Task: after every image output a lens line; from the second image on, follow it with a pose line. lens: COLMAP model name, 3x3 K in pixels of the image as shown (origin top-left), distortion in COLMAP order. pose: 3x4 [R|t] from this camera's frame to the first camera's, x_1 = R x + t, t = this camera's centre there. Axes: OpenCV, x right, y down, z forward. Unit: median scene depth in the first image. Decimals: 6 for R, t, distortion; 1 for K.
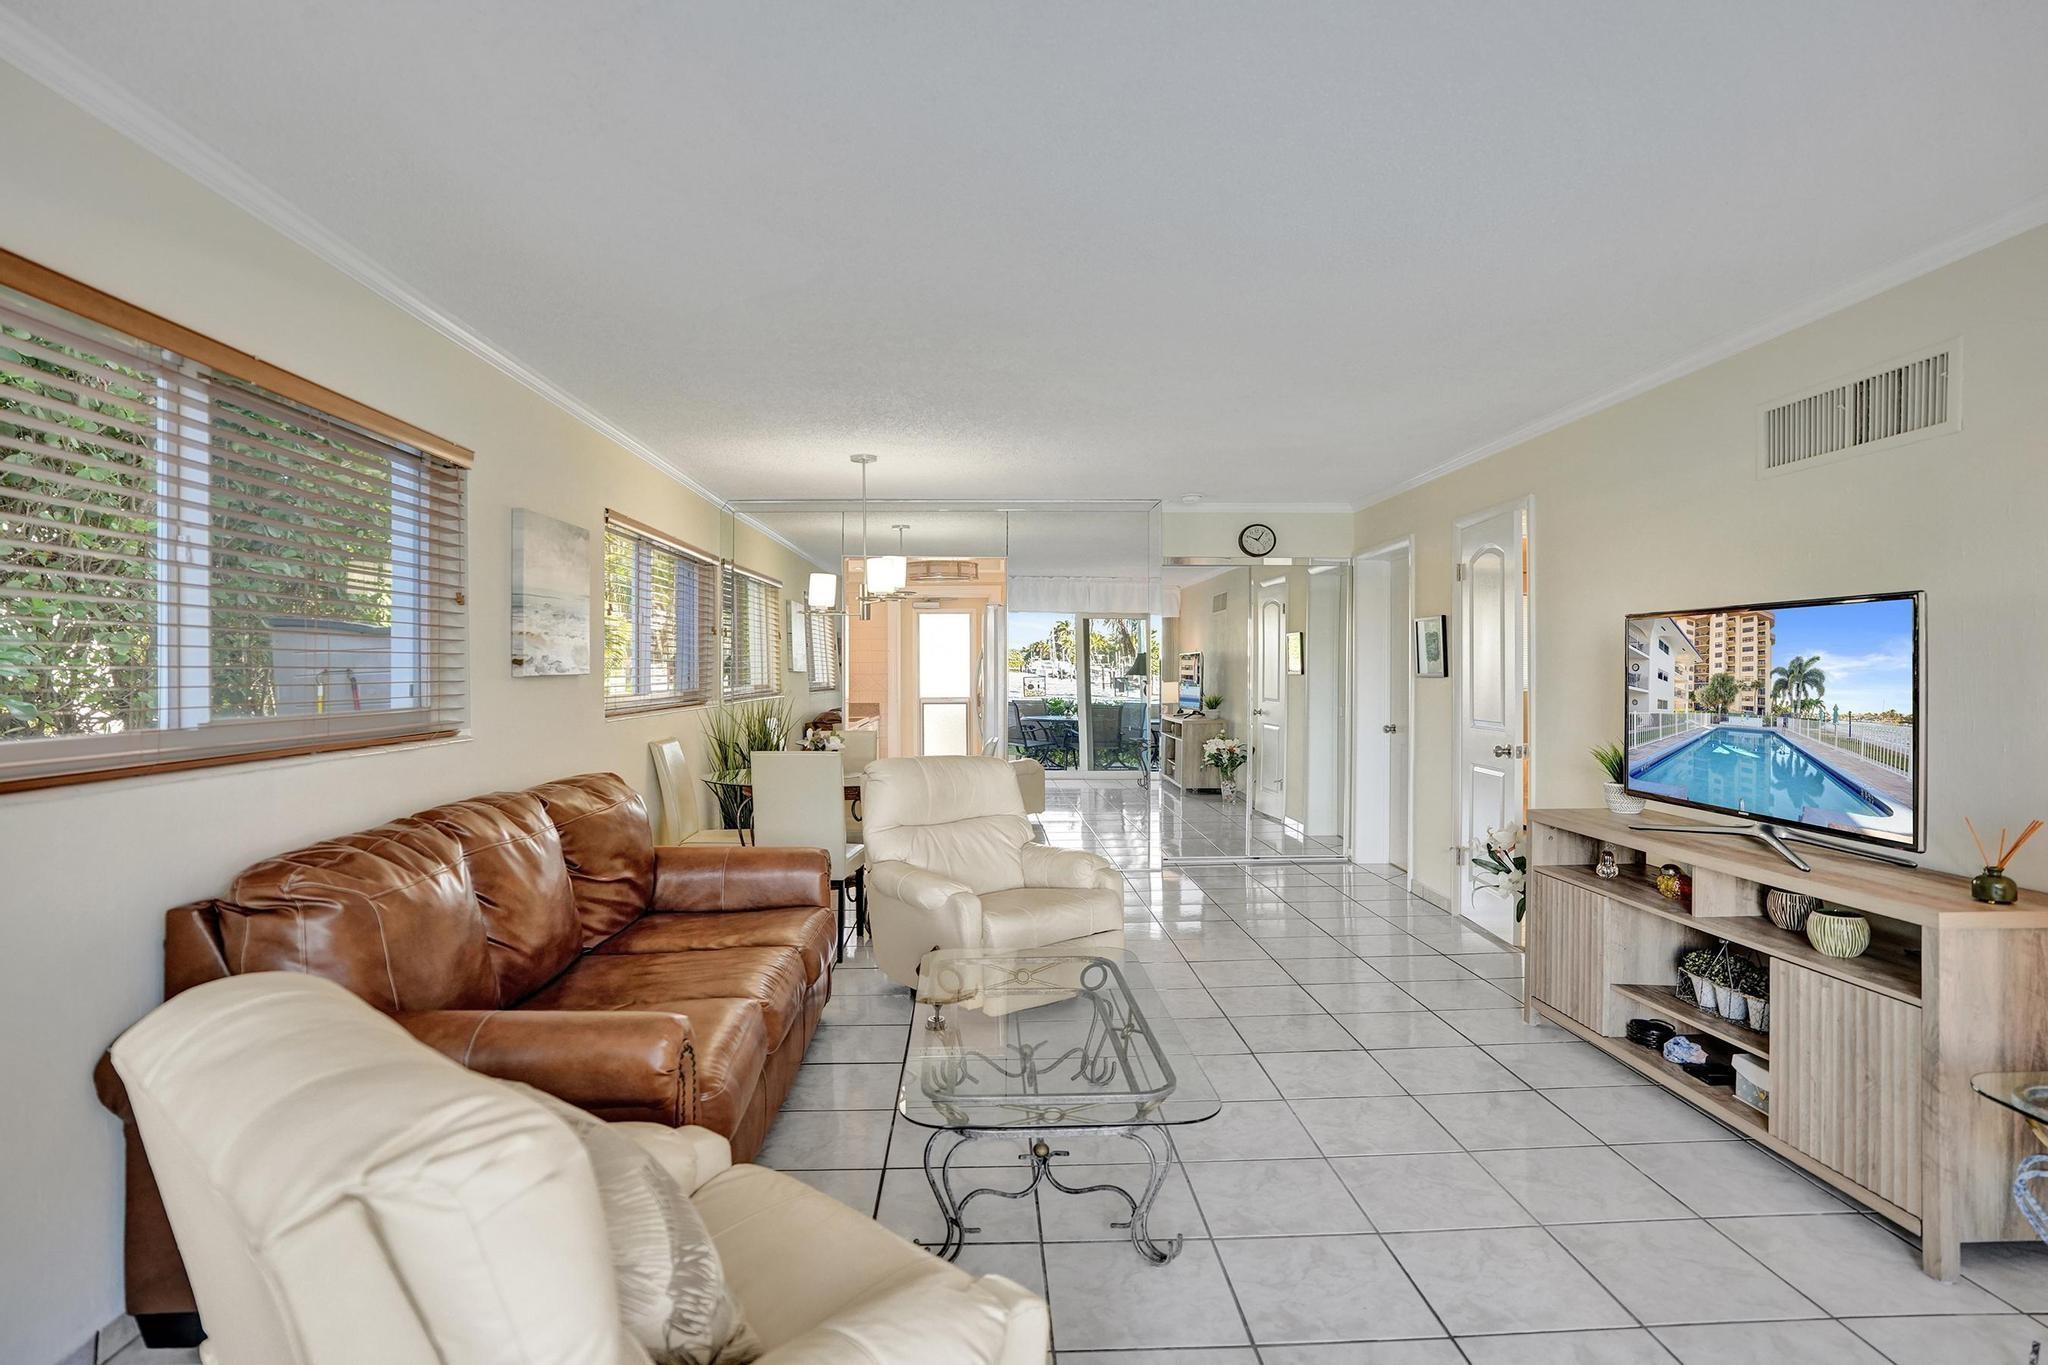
lens RADIAL K [[914.7, 0, 1024.0], [0, 914.7, 682.5], [0, 0, 1]] dist [0.000429, 0.000112]
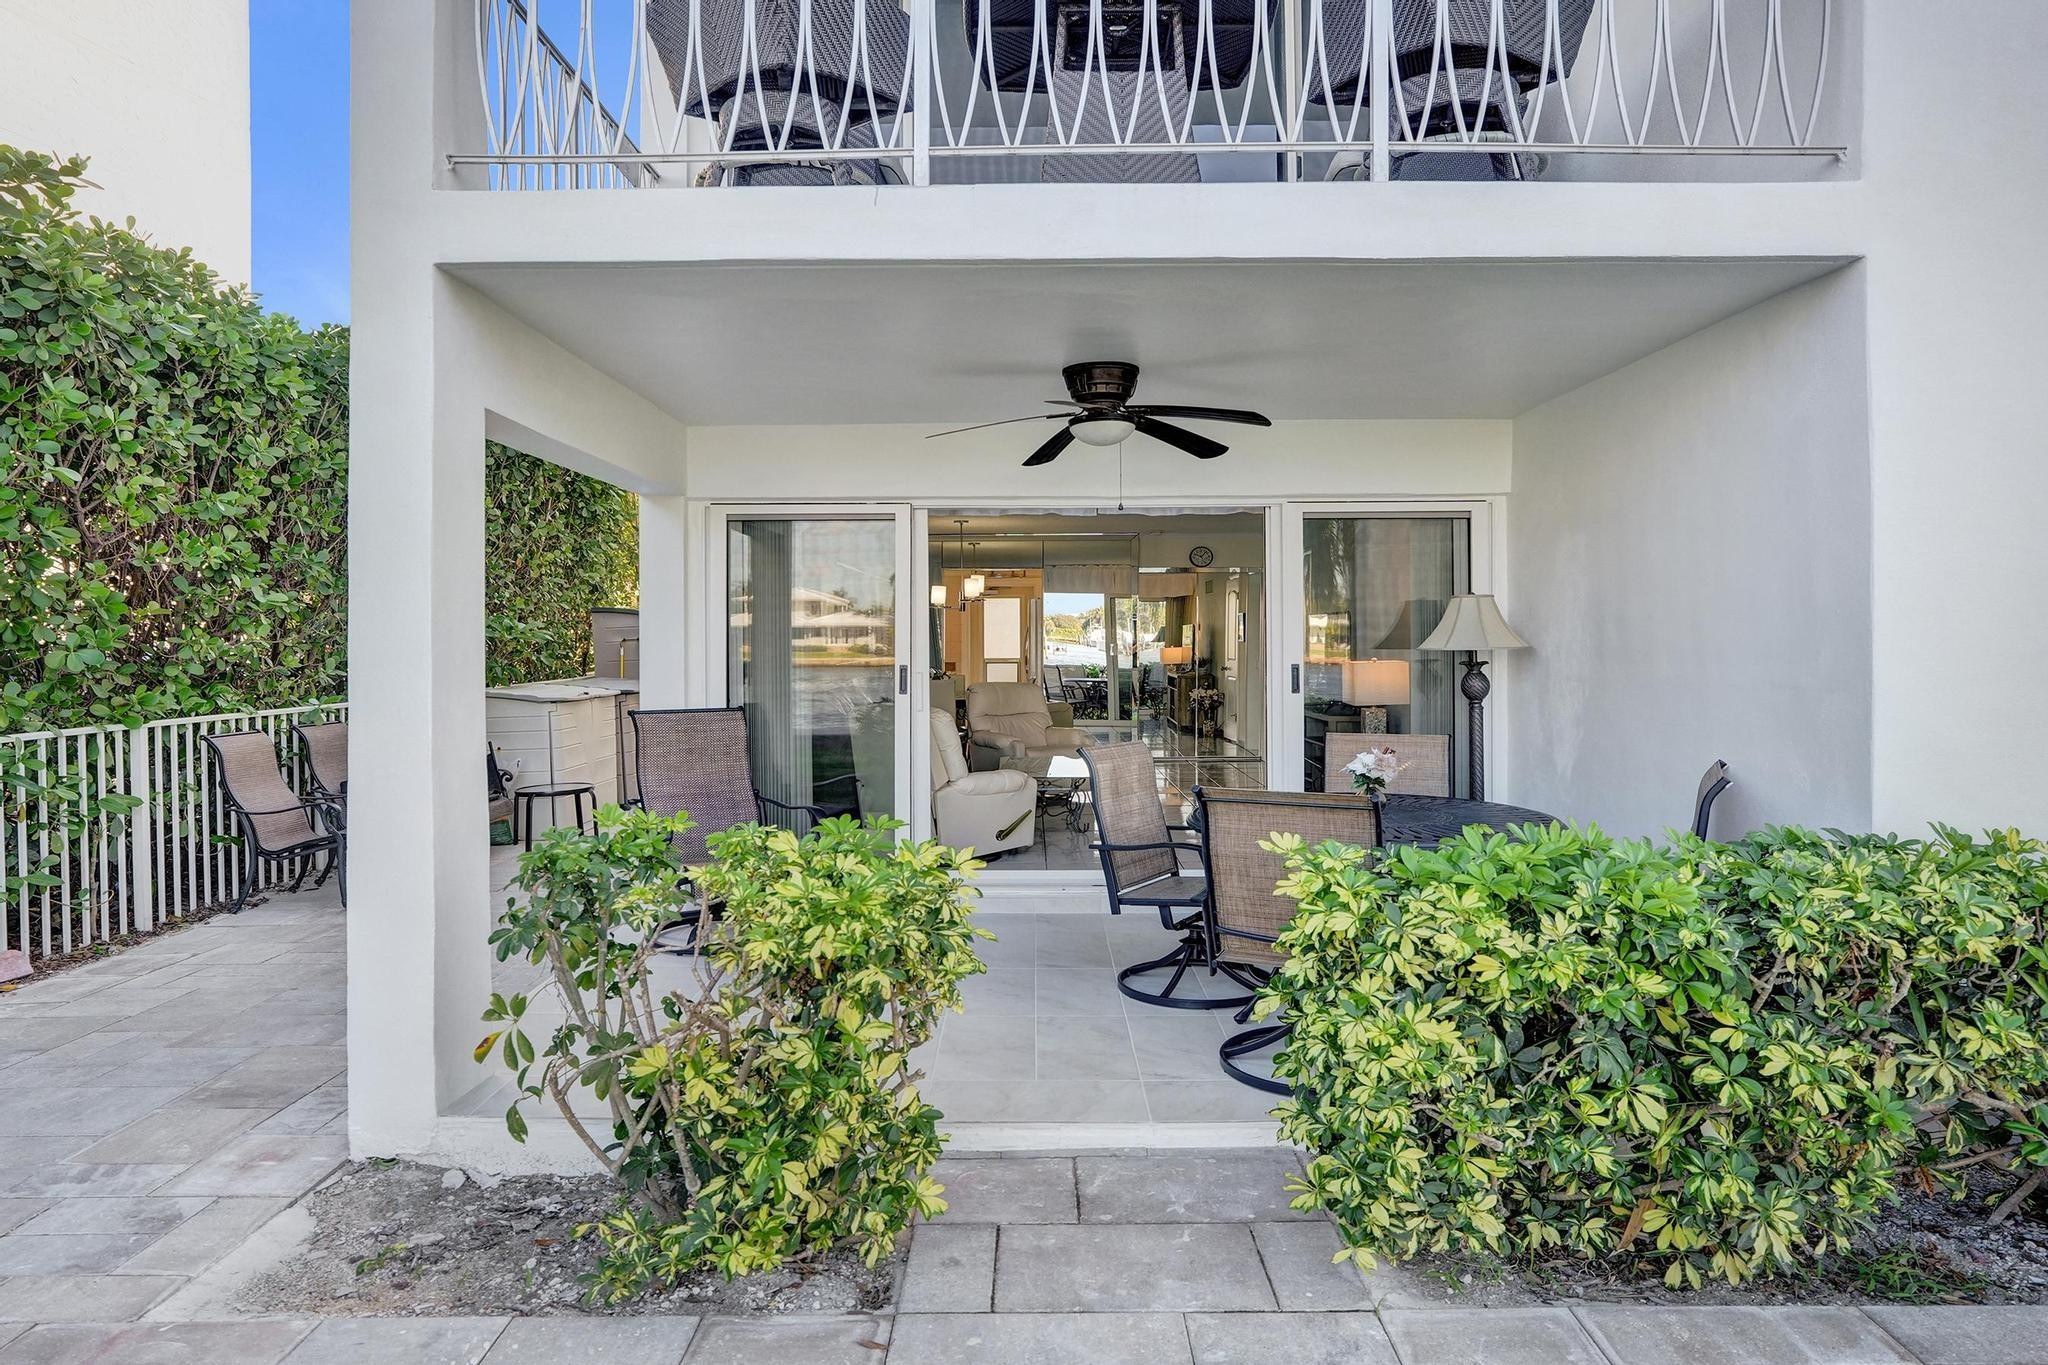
lens RADIAL K [[1475.0, 0, 1031.7], [0, 1475.0, 682.9], [0, 0, 1]] dist [0.063763, -0.064563]
pose [[0.998725, 0.000418, -0.050480, 0.069699], [0.000344, 0.999886, 0.015076, 0.018358], [0.050480, -0.015075, 0.998611, -1.189008]]
